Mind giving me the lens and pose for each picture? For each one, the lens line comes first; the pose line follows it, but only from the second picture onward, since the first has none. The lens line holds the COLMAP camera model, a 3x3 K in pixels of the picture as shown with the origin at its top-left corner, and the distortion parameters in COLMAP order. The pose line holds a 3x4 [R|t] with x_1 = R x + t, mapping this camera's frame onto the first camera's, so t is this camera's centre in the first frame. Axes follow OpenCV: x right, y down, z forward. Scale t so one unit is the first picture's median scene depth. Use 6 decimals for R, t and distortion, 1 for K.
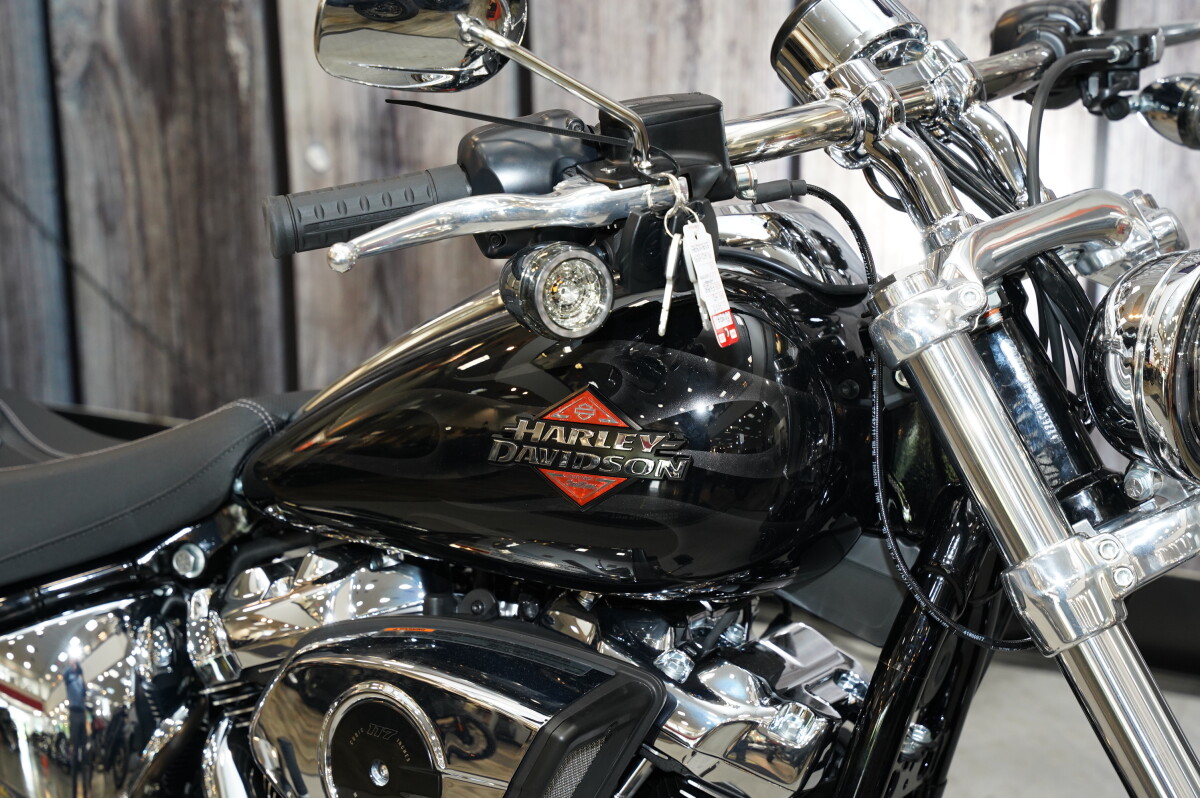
lens RADIAL K [[2320.6, 0, 600.0], [0, 2320.6, 399.0], [0, 0, 1]] dist [0.024665, 0.159944]
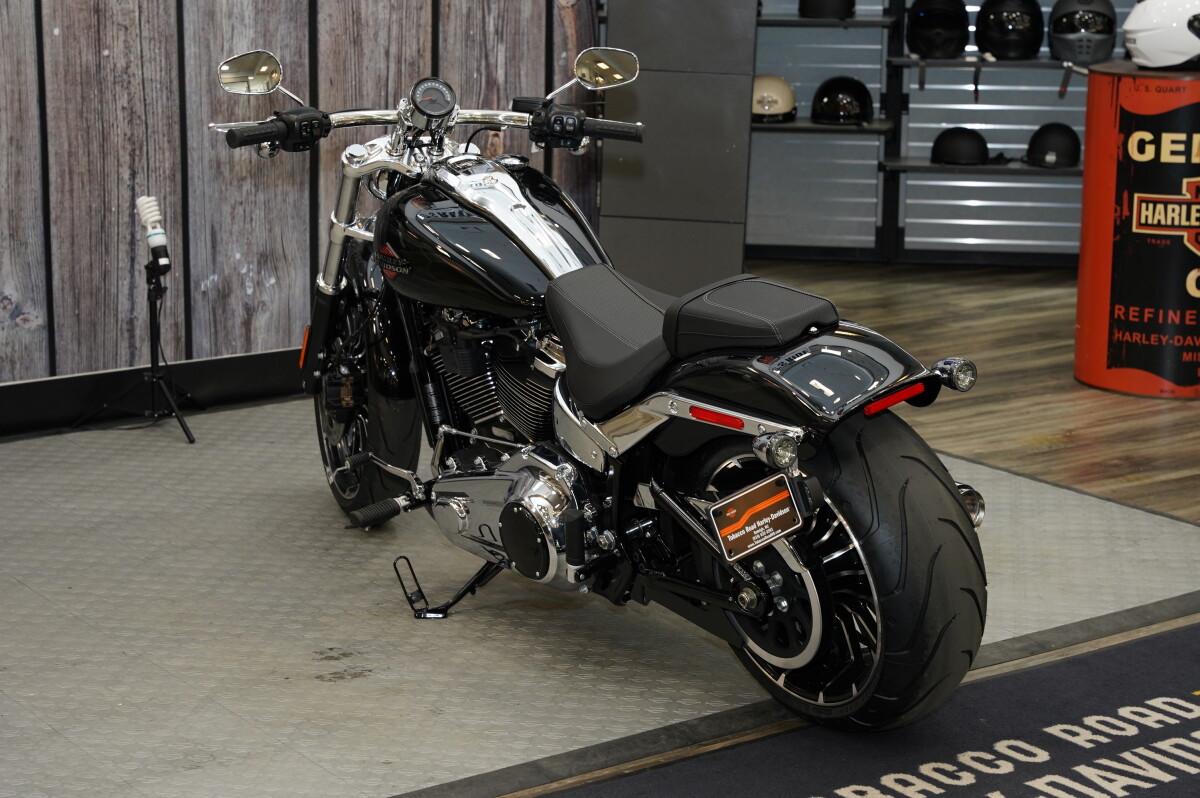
lens RADIAL K [[2320.6, 0, 600.0], [0, 2320.6, 399.0], [0, 0, 1]] dist [0.024665, 0.159944]
pose [[0.503911, -0.187836, 0.843084, -2.274729], [0.251522, 0.965679, 0.064815, 0.095069], [-0.826323, 0.179394, 0.533861, -0.702556]]
